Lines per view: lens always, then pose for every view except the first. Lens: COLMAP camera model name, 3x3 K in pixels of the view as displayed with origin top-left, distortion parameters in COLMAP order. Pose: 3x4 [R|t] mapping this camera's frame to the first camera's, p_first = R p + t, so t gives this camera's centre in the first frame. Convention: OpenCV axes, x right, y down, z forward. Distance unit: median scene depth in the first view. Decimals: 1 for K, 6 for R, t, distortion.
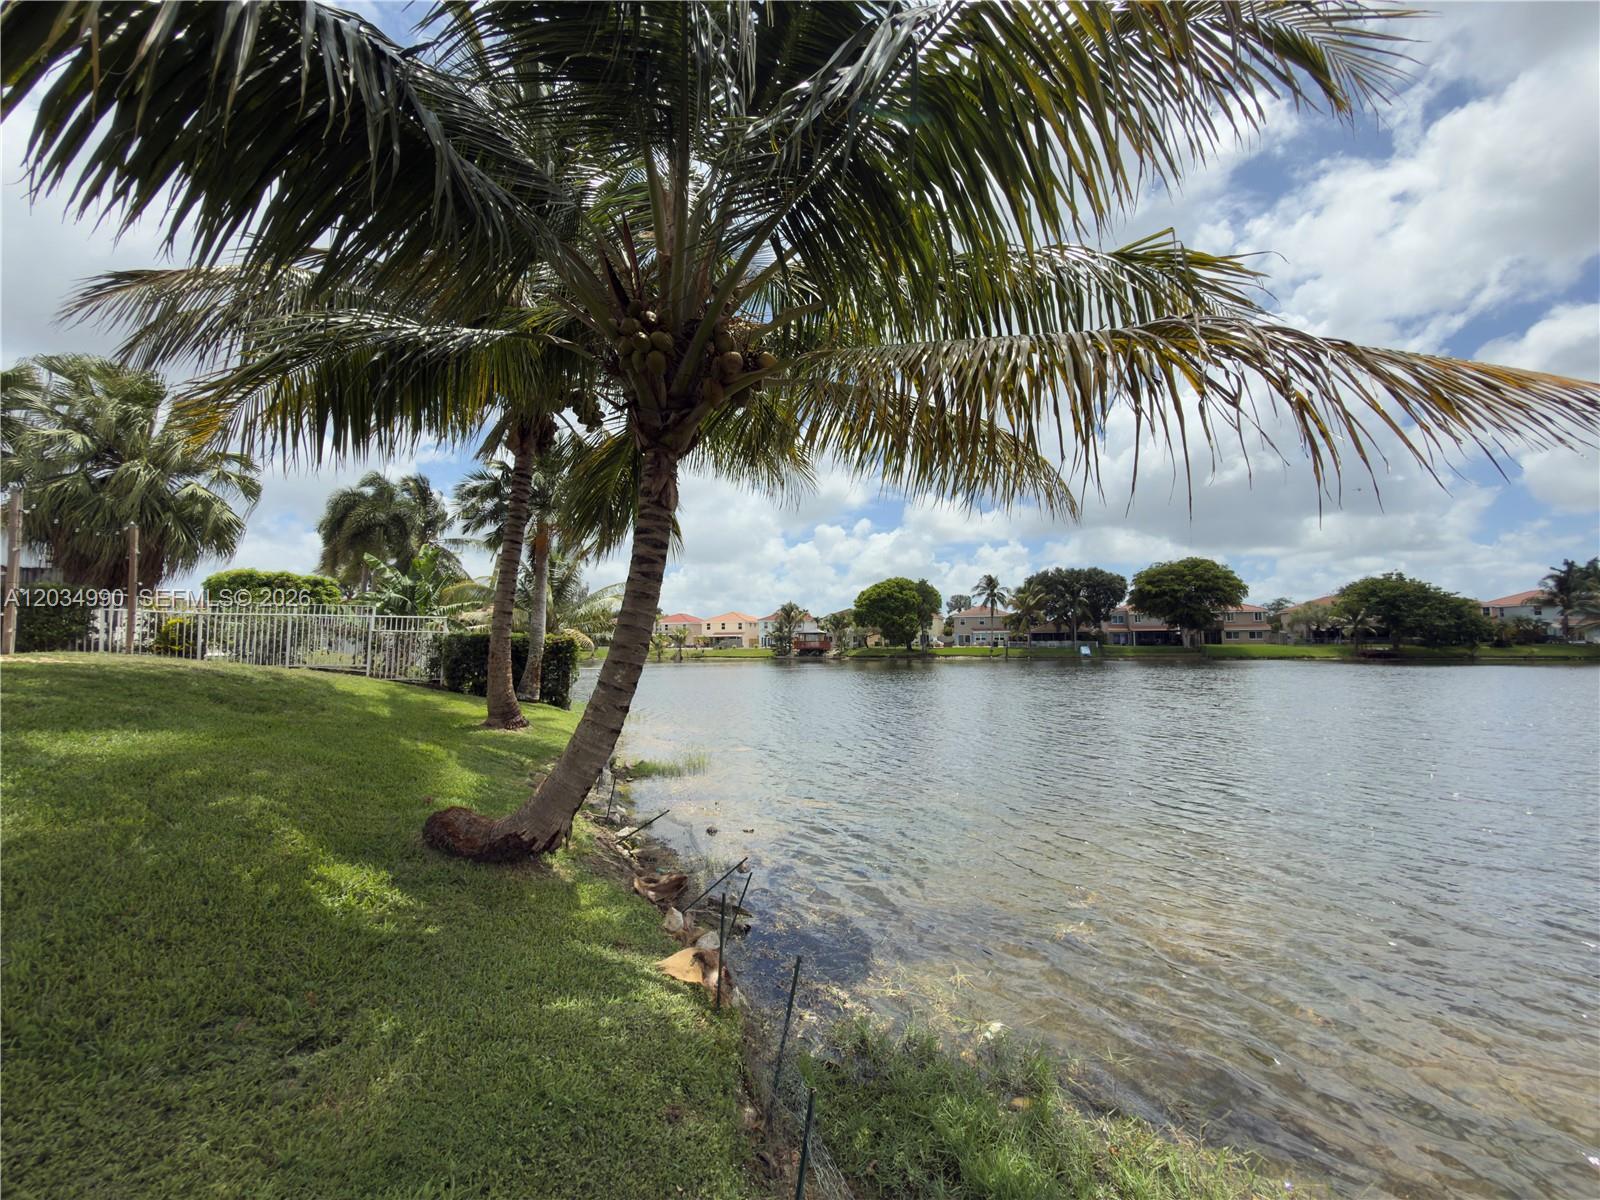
lens RADIAL K [[636.7, 0, 800.3], [0, 636.7, 599.5], [0, 0, 1]] dist [0.000191, 0.000003]
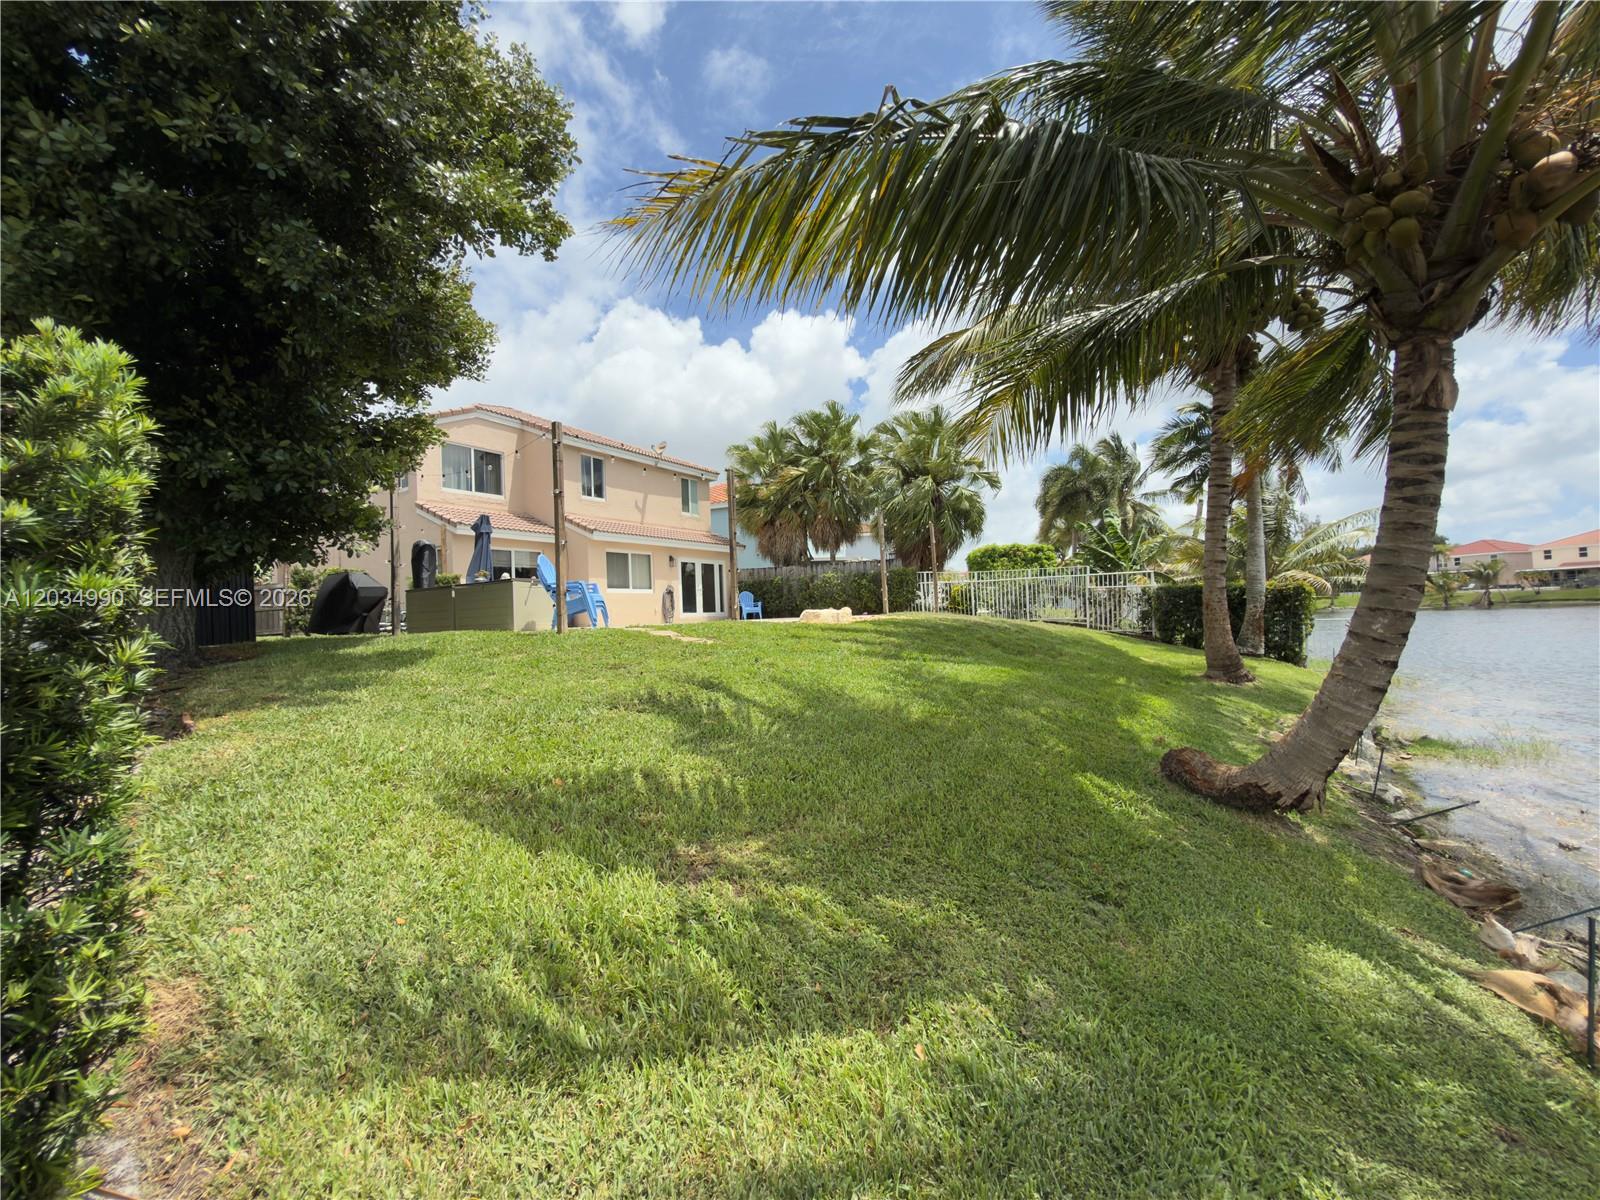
lens RADIAL K [[636.7, 0, 798.4], [0, 636.7, 596.4], [0, 0, 1]] dist [0.000191, 0.000003]
pose [[0.530074, -0.041444, -0.846938, 0.001766], [0.099643, 0.994929, 0.013677, -0.000446], [0.842077, -0.091641, 0.531516, -0.006684]]
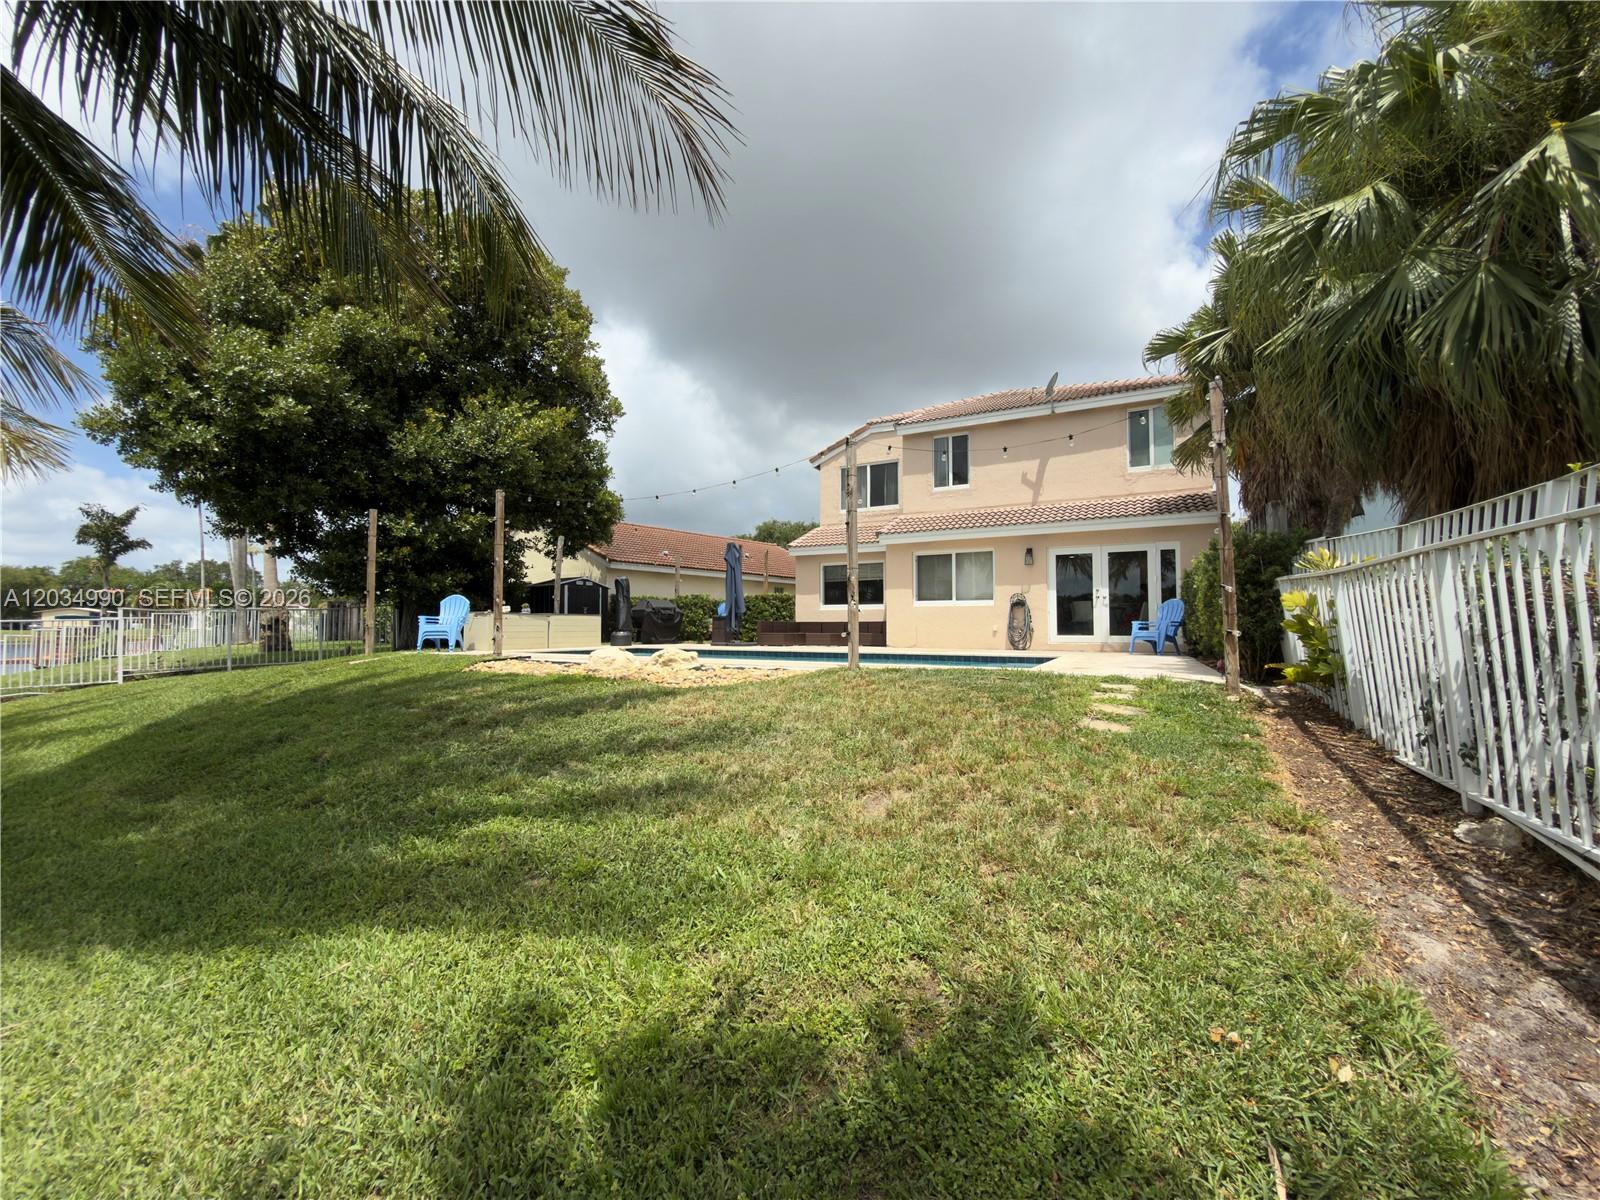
lens RADIAL K [[636.7, 0, 799.0], [0, 636.7, 597.3], [0, 0, 1]] dist [0.000191, 0.000003]
pose [[-0.797998, -0.022023, -0.602257, -0.112592], [0.049625, 0.993537, -0.102086, 0.011385], [0.600613, -0.111351, -0.791748, 0.230741]]
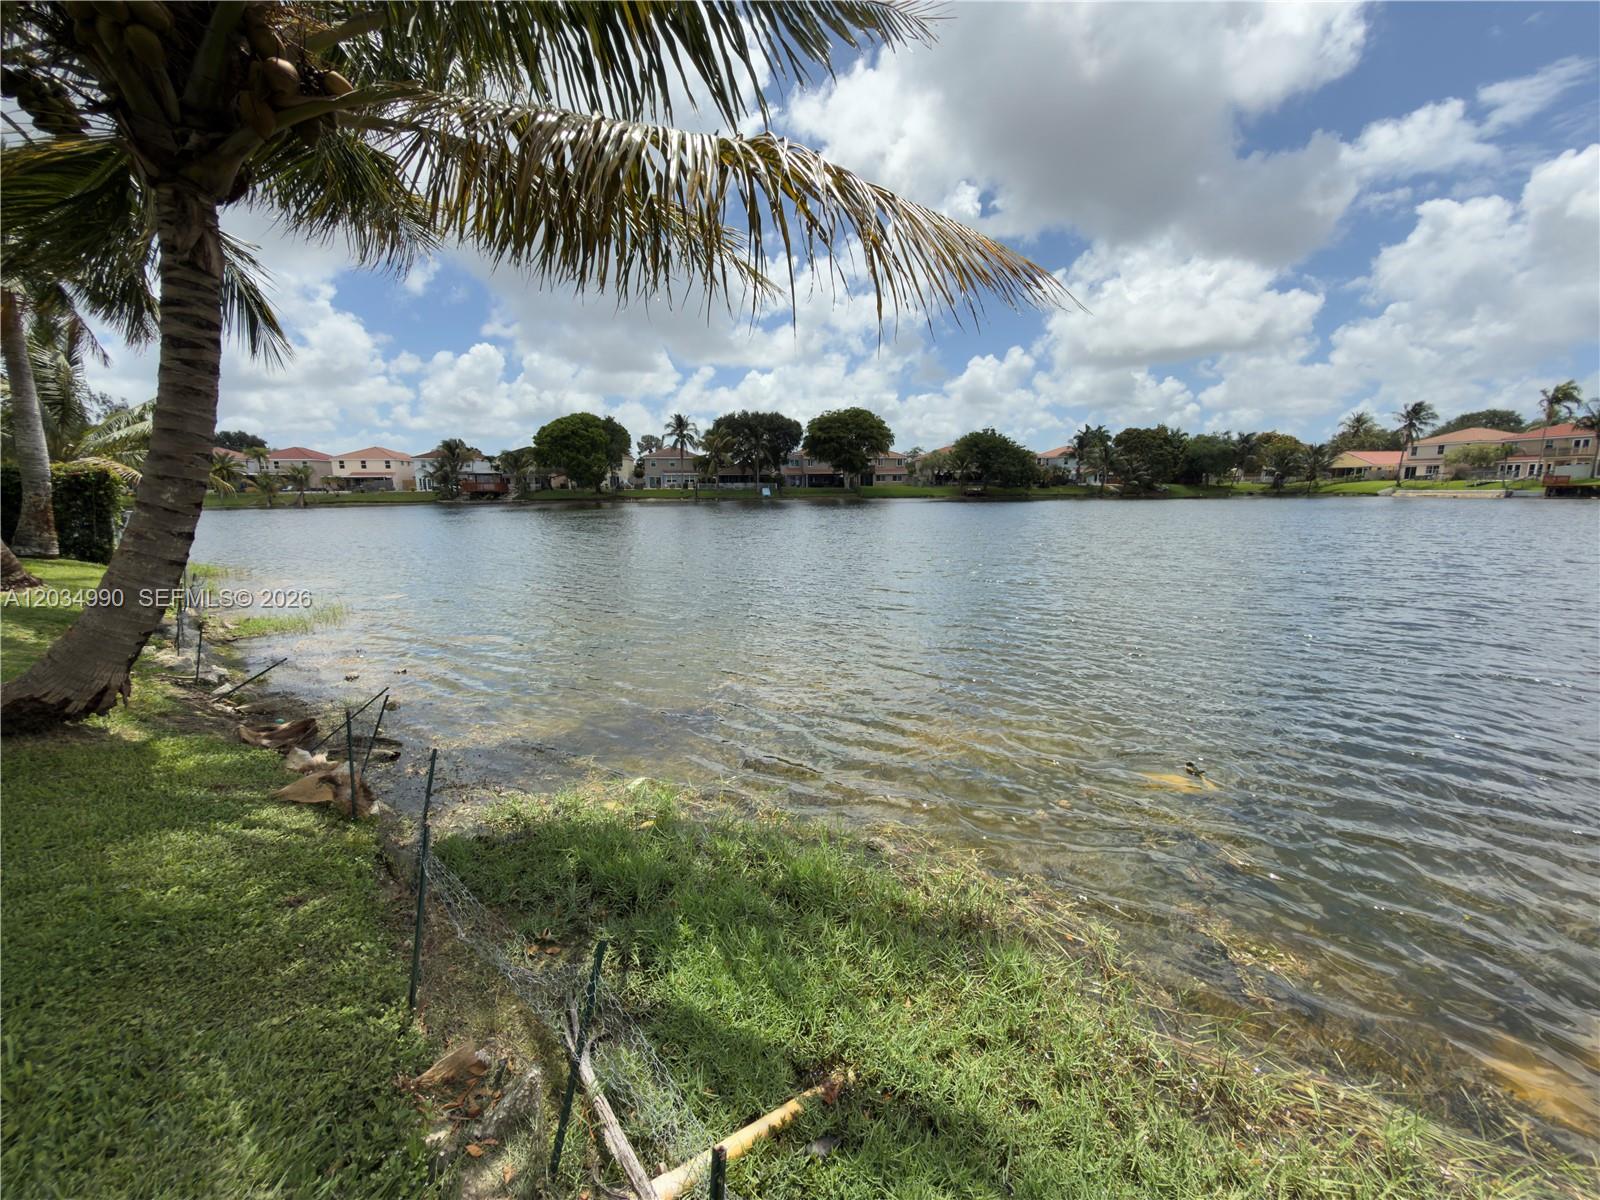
lens RADIAL K [[636.7, 0, 800.6], [0, 636.7, 602.0], [0, 0, 1]] dist [0.000191, 0.000003]
pose [[0.892011, -0.081666, 0.444574, 0.004026], [-0.030104, 0.970627, 0.238700, 0.002661], [-0.451009, -0.226307, 0.863351, -0.005293]]
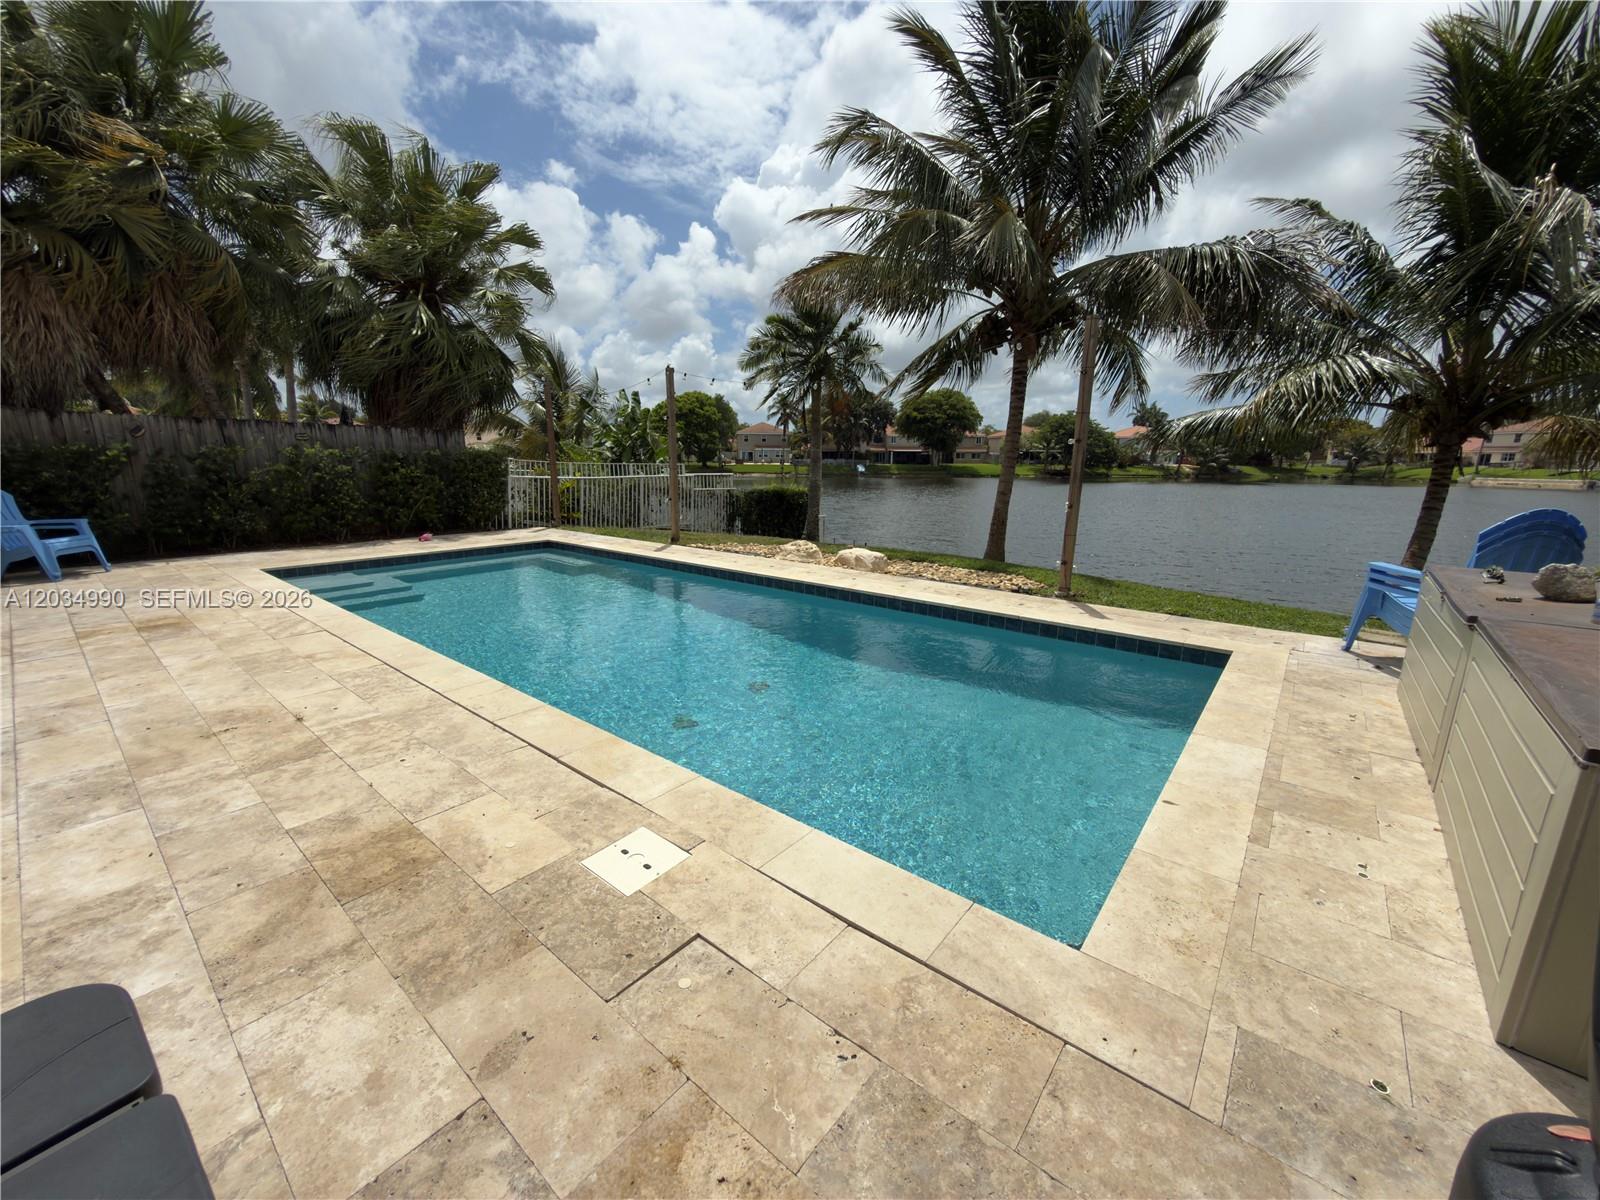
lens RADIAL K [[636.7, 0, 800.0], [0, 636.7, 596.7], [0, 0, 1]] dist [0.000191, 0.000003]
pose [[0.901946, -0.082203, 0.423952, -0.225291], [-0.043384, 0.959502, 0.278343, -0.018337], [-0.429663, -0.269443, 0.861853, 0.000076]]
